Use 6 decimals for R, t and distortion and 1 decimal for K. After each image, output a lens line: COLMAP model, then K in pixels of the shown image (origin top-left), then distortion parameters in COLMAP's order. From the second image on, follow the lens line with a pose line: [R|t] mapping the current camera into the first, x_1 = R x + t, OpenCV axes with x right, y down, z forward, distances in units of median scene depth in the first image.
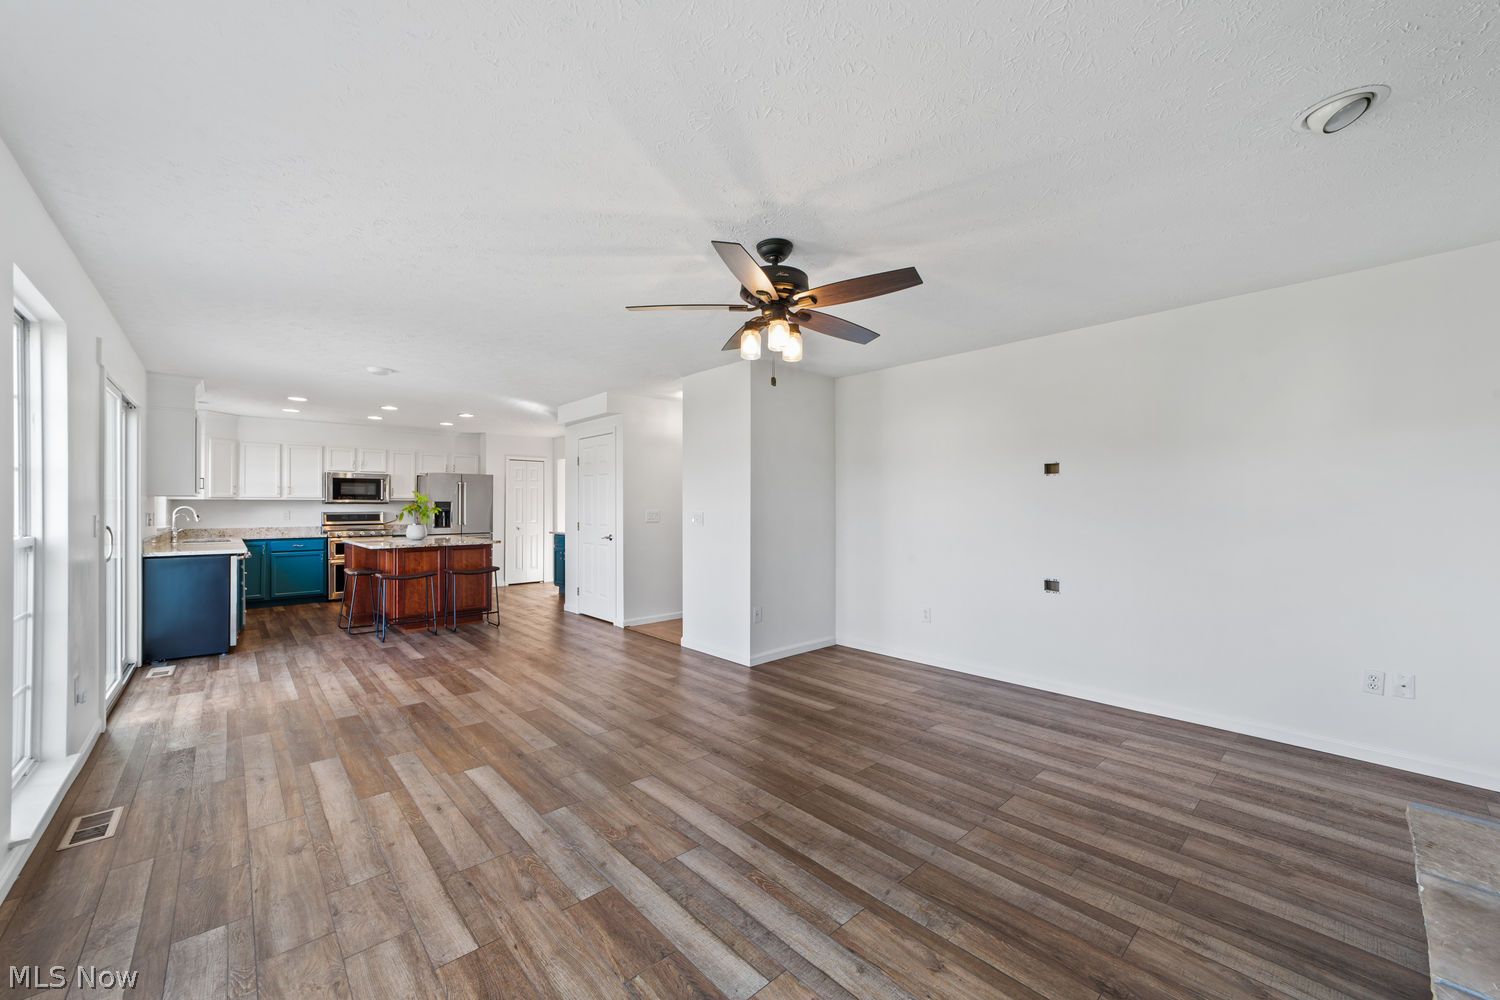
lens RADIAL K [[582.8, 0, 743.7], [0, 582.8, 505.2], [0, 0, 1]] dist [-0.018823, 0.010683]
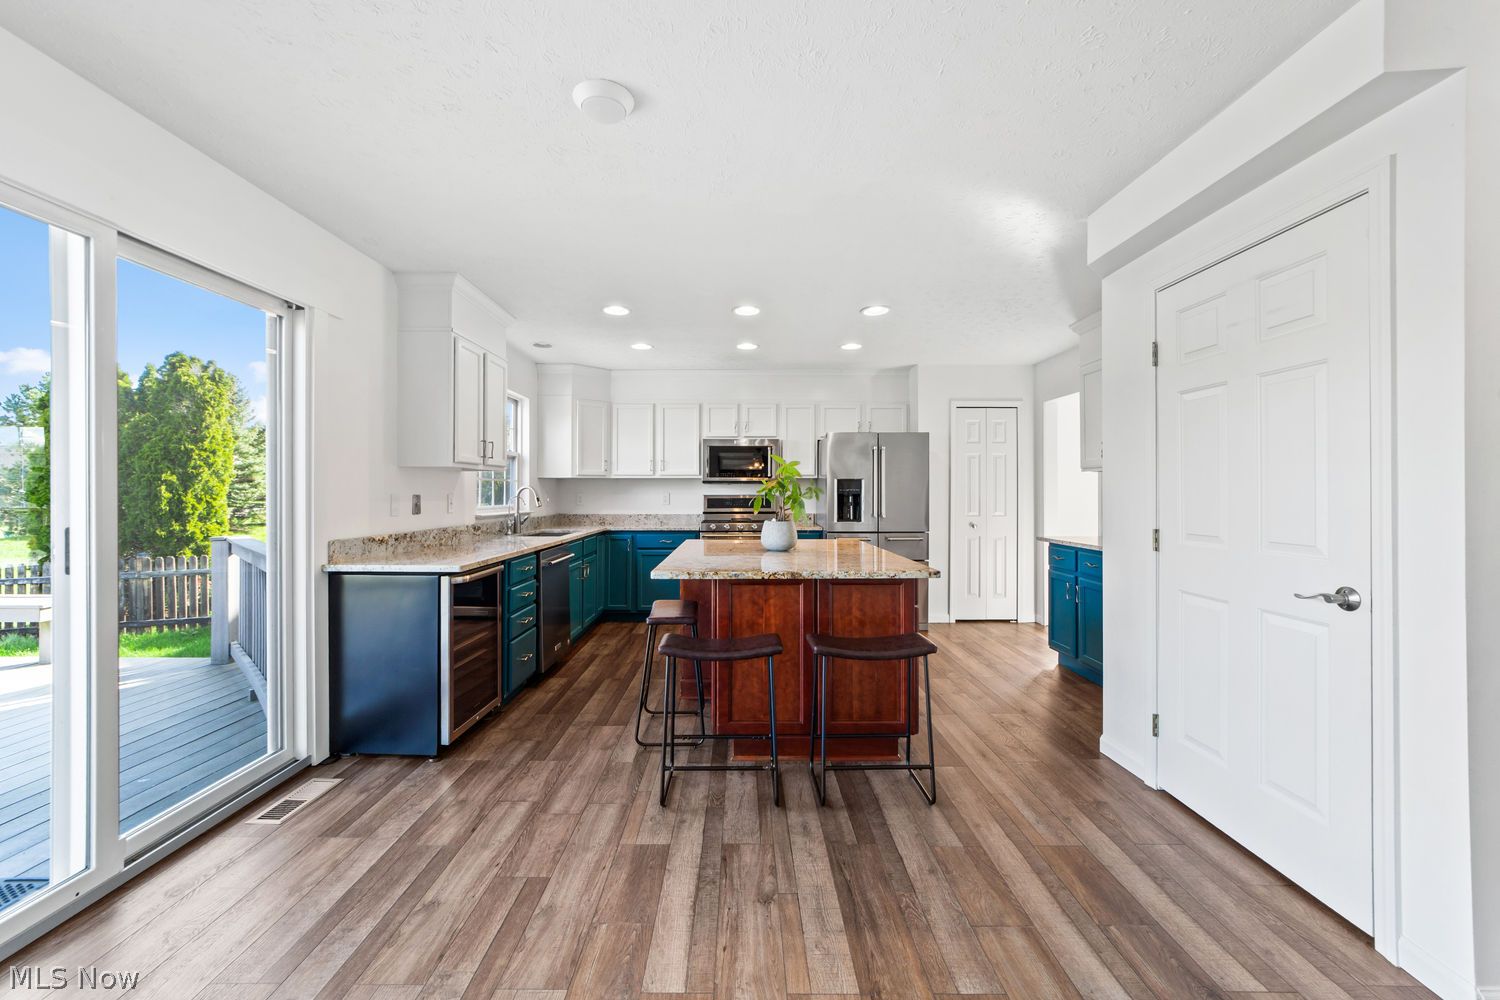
lens RADIAL K [[587.9, 0, 741.4], [0, 587.9, 490.8], [0, 0, 1]] dist [-0.003108, 0.000179]
pose [[0.746190, 0.000584, -0.665732, -0.458840], [0.000859, 0.999998, 0.001839, 0.012415], [0.665732, -0.001944, 0.746188, 1.111558]]
